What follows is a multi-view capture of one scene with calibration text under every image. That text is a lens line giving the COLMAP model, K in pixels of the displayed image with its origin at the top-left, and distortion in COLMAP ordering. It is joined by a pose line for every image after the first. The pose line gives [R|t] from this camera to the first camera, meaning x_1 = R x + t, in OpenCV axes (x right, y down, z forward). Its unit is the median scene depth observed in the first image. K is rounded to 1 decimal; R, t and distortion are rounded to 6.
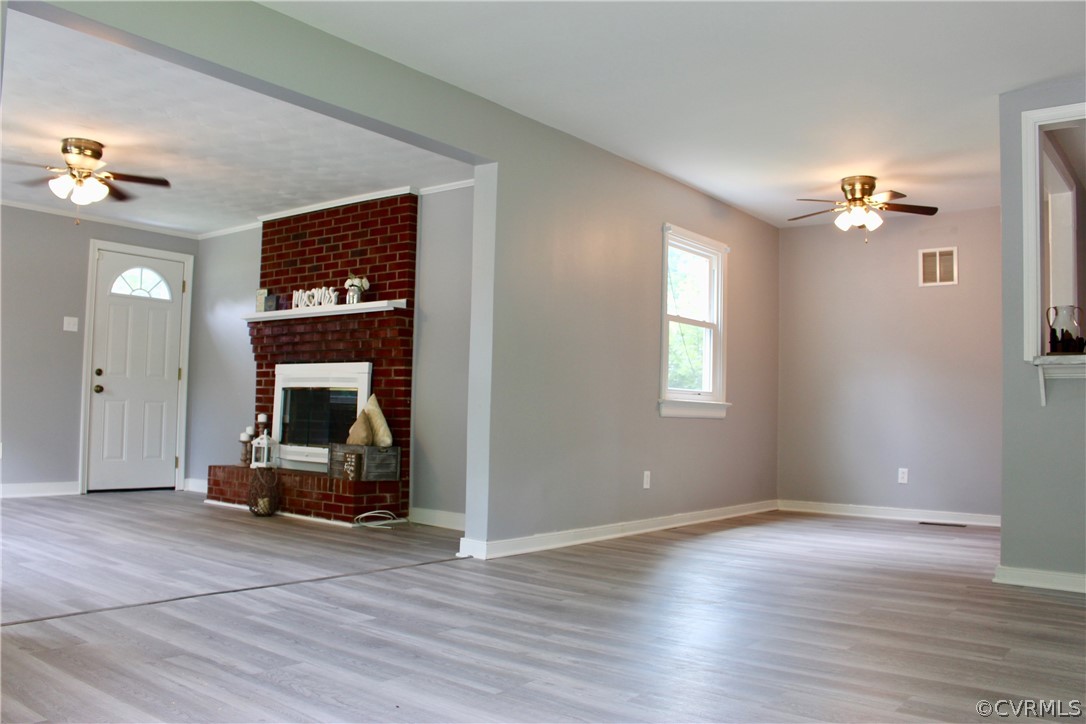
lens RADIAL K [[913.8, 0, 544.6], [0, 913.8, 371.8], [0, 0, 1]] dist [-0.064260, 0.007955]
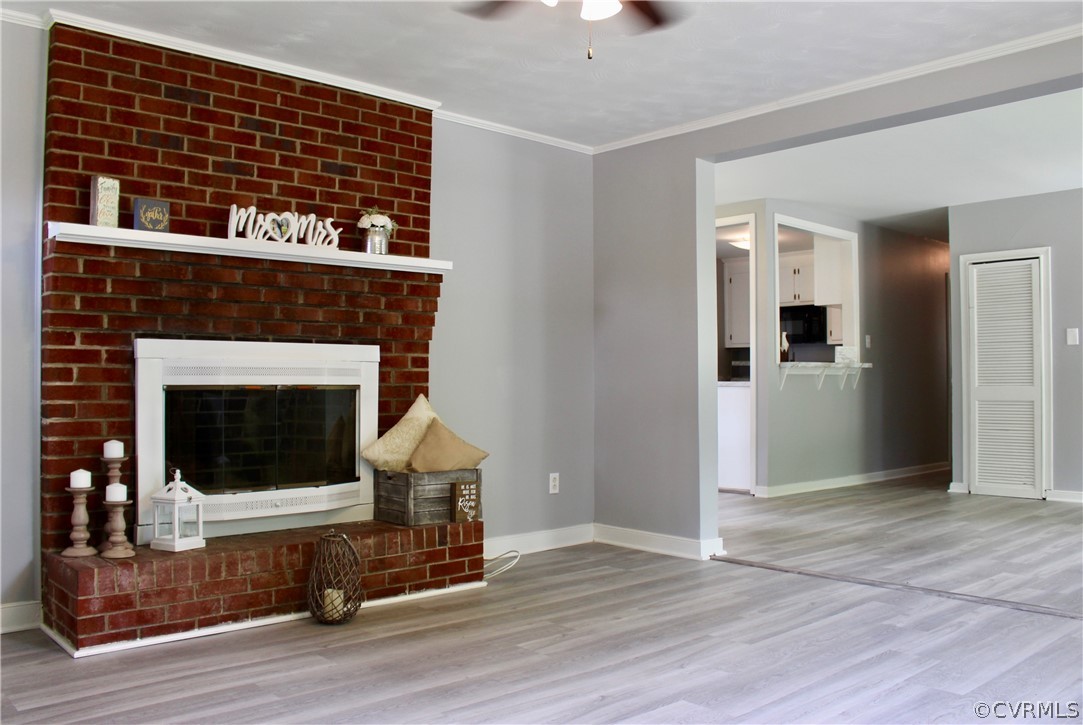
lens RADIAL K [[911.3, 0, 542.2], [0, 911.3, 361.2], [0, 0, 1]] dist [-0.064260, 0.007955]
pose [[0.166559, -0.002439, 0.986028, -0.790889], [-0.039122, 0.999193, 0.009080, -0.009407], [-0.985255, -0.040088, 0.166330, 0.749150]]
